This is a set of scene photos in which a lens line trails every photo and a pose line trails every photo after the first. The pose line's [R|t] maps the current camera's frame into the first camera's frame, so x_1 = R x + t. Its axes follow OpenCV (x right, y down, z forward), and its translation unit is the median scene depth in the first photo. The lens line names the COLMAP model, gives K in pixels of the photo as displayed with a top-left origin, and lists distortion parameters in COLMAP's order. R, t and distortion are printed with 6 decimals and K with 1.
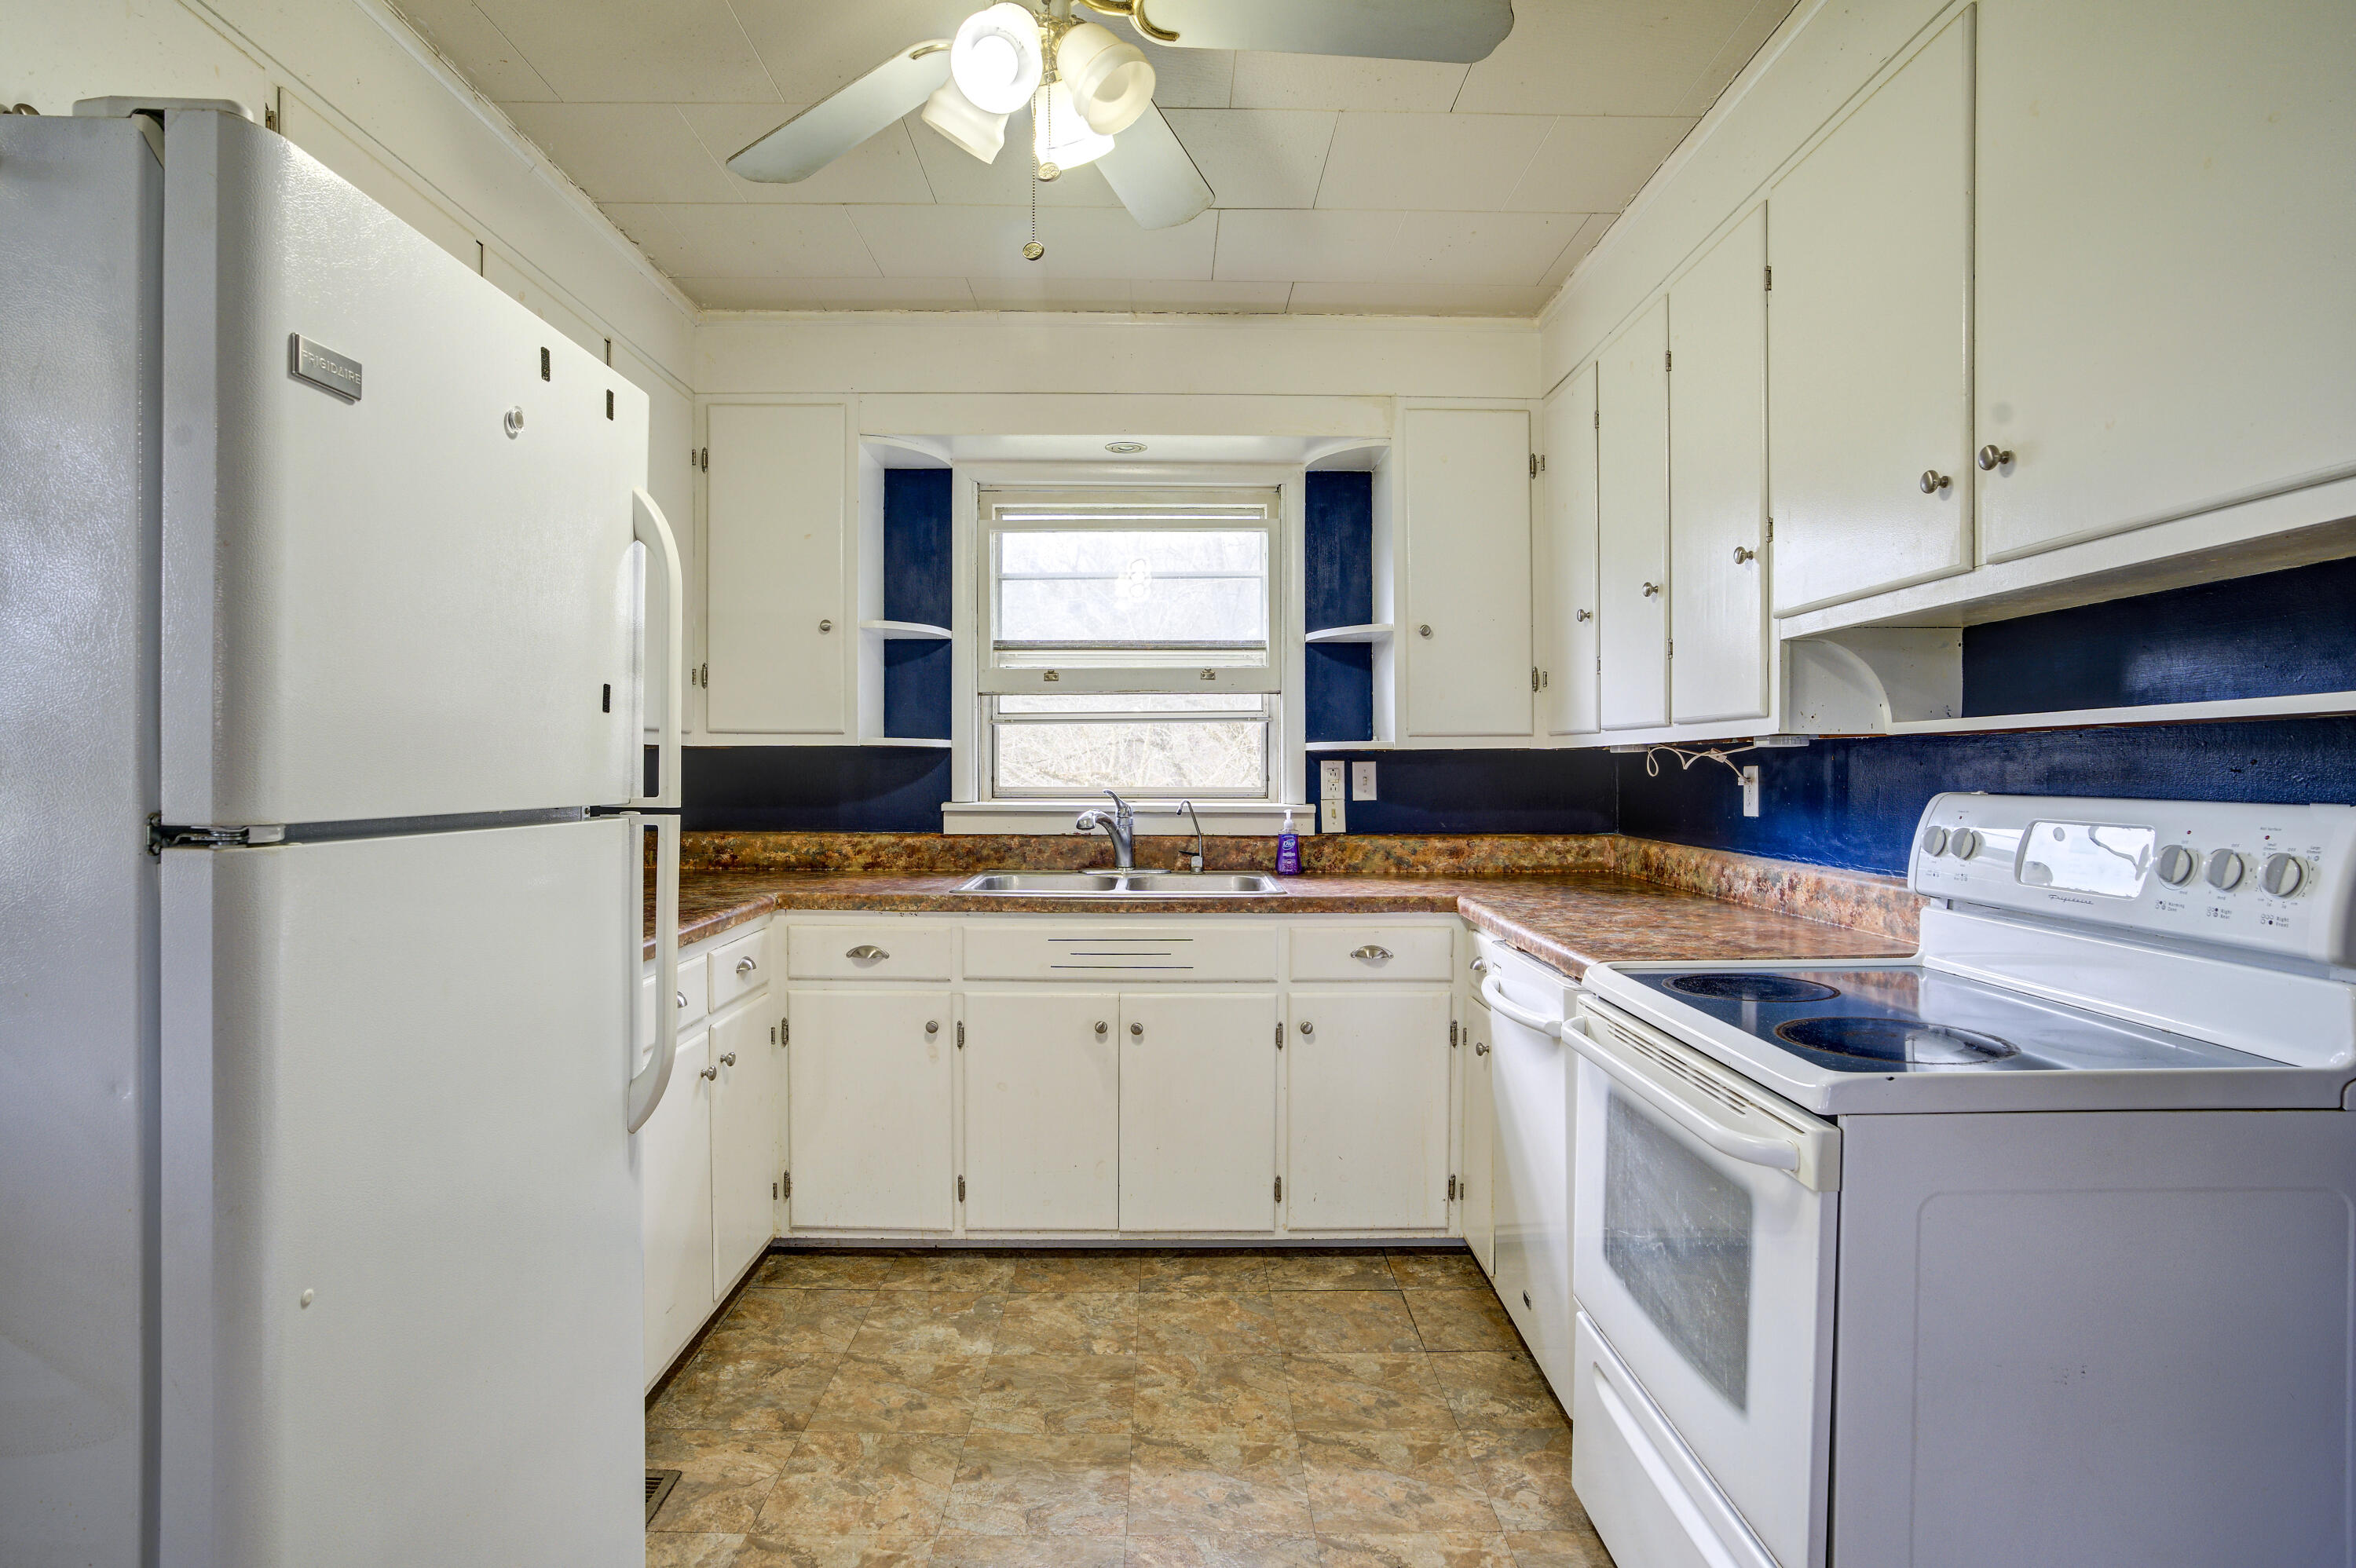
lens RADIAL K [[1215.8, 0, 1172.4], [0, 1215.8, 778.4], [0, 0, 1]] dist [-0.023291, 0.004242]
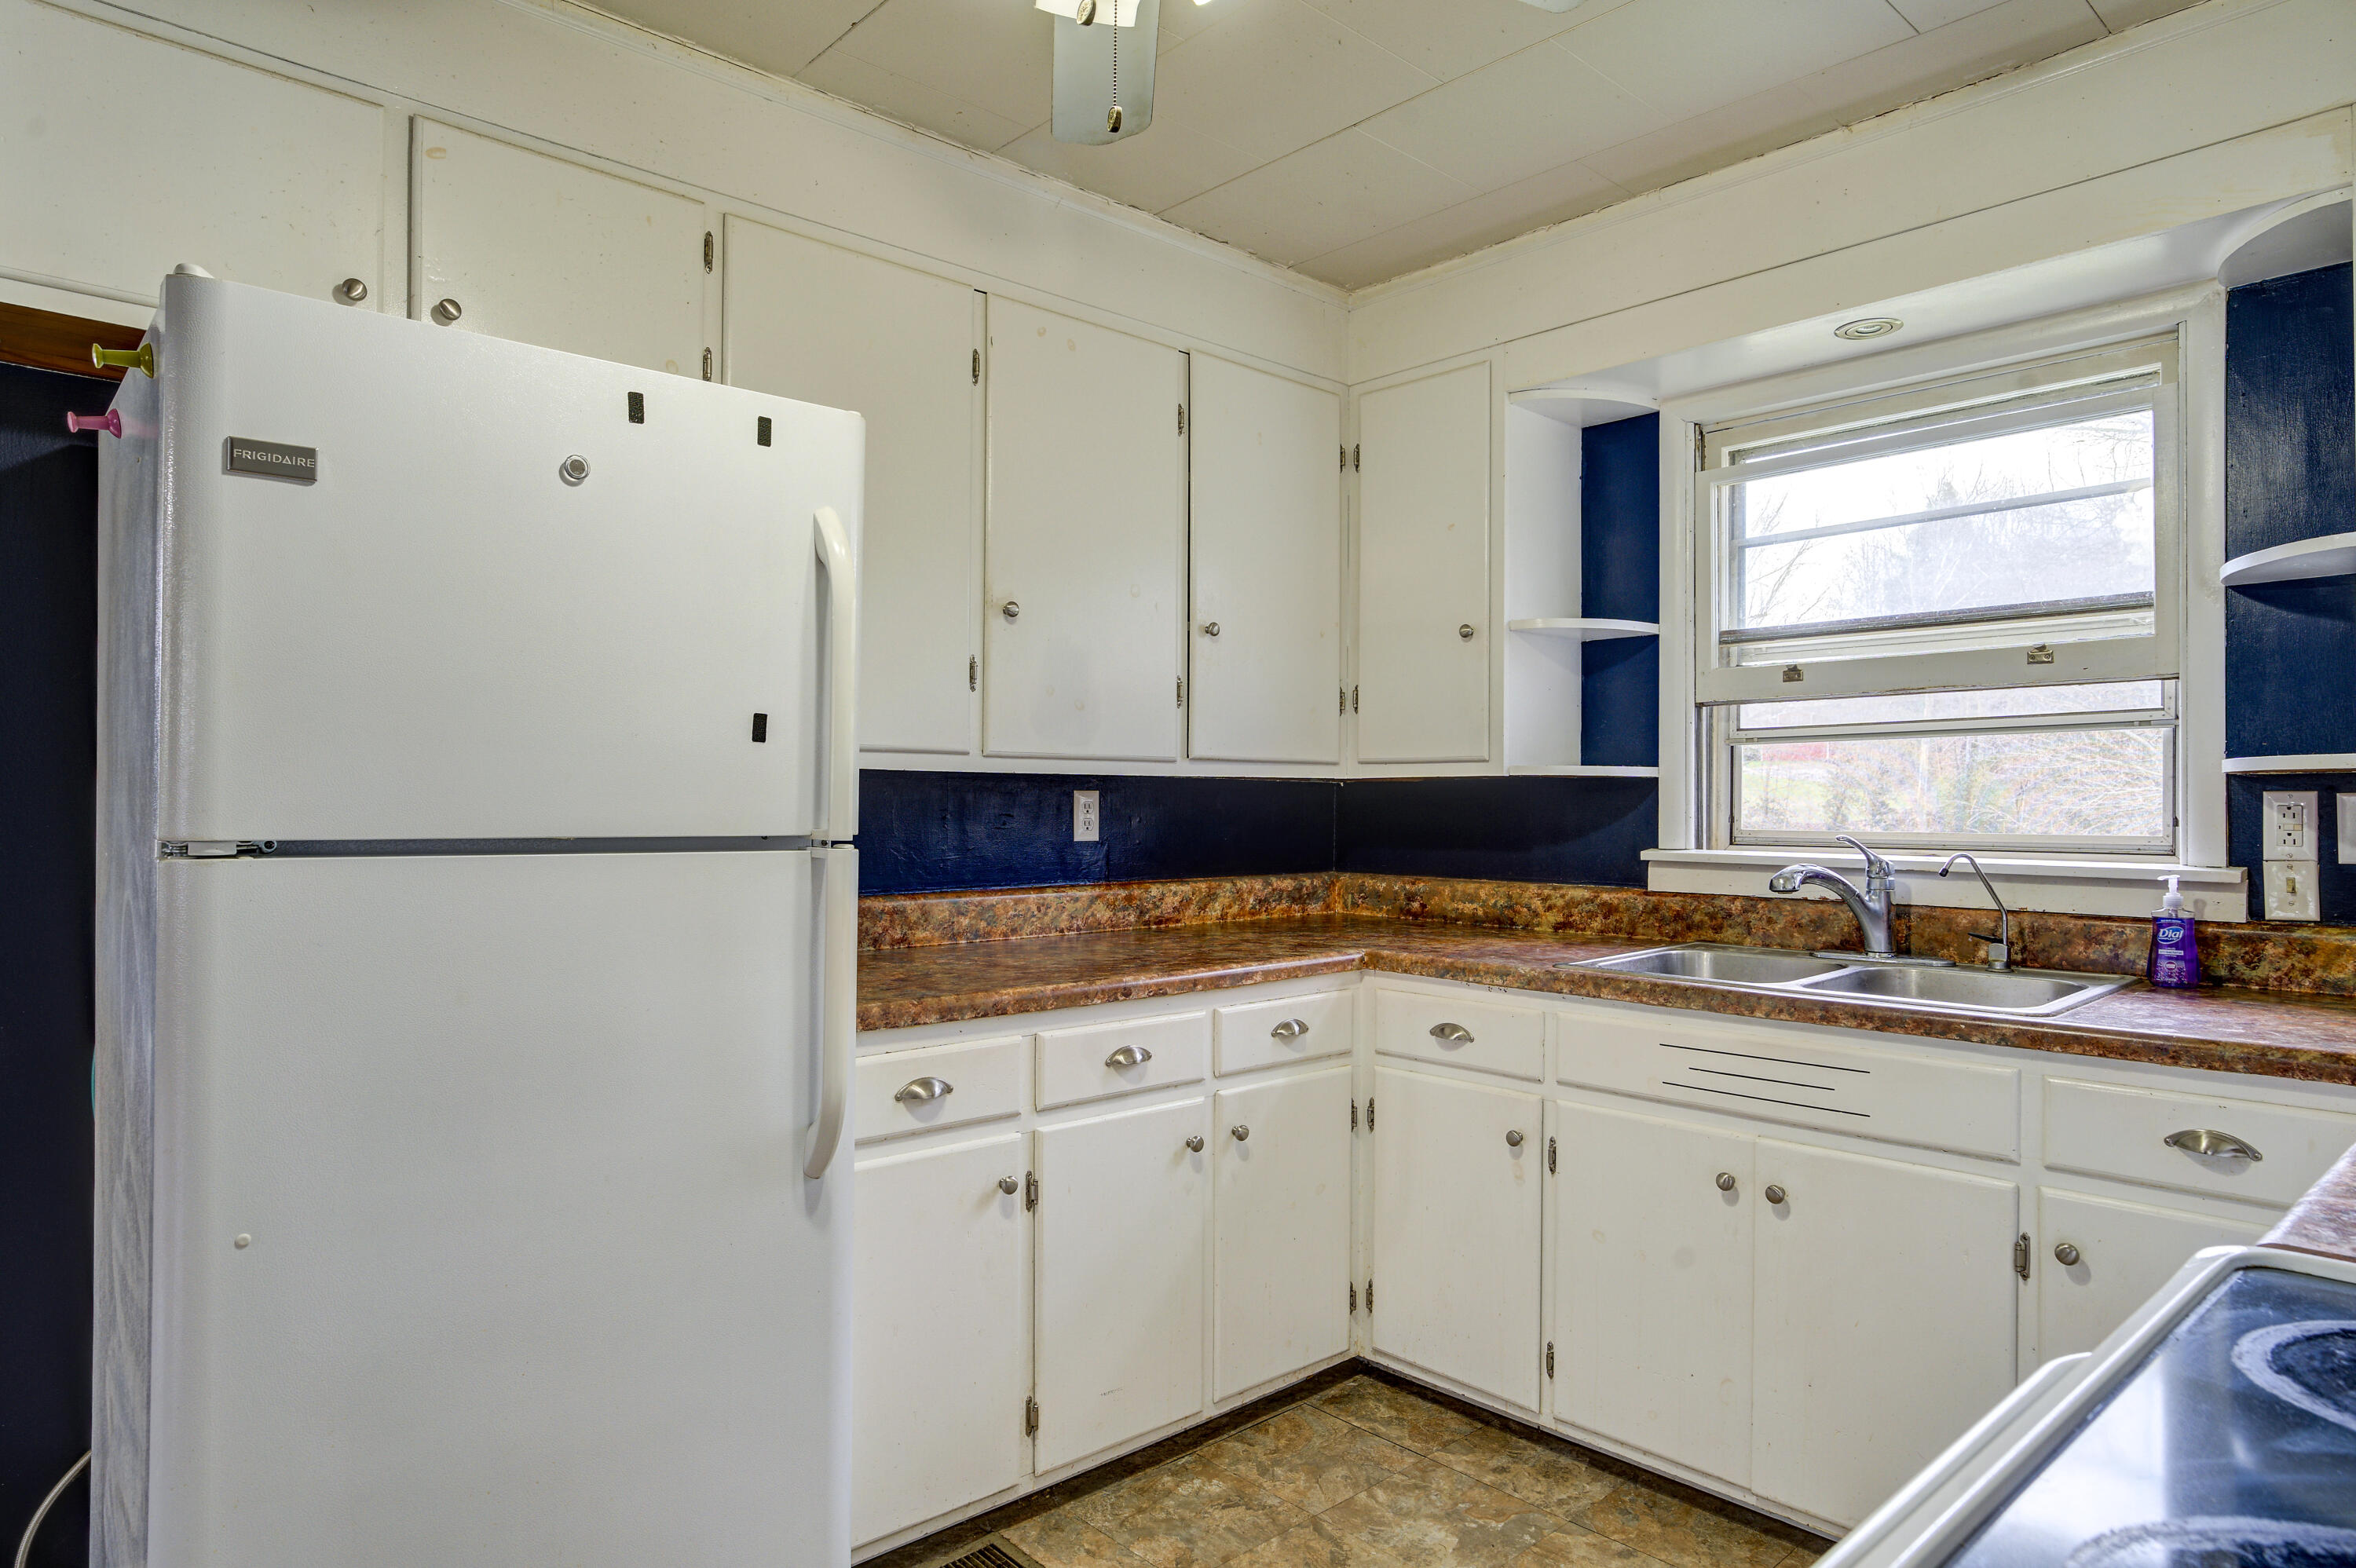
lens RADIAL K [[1376.2, 0, 1175.8], [0, 1376.2, 782.0], [0, 0, 1]] dist [-0.028057, 0.020709]
pose [[0.684447, -0.010359, -0.728989, 0.247412], [-0.009342, 0.999692, -0.022977, 0.000334], [0.729002, 0.022537, 0.684140, 0.204082]]
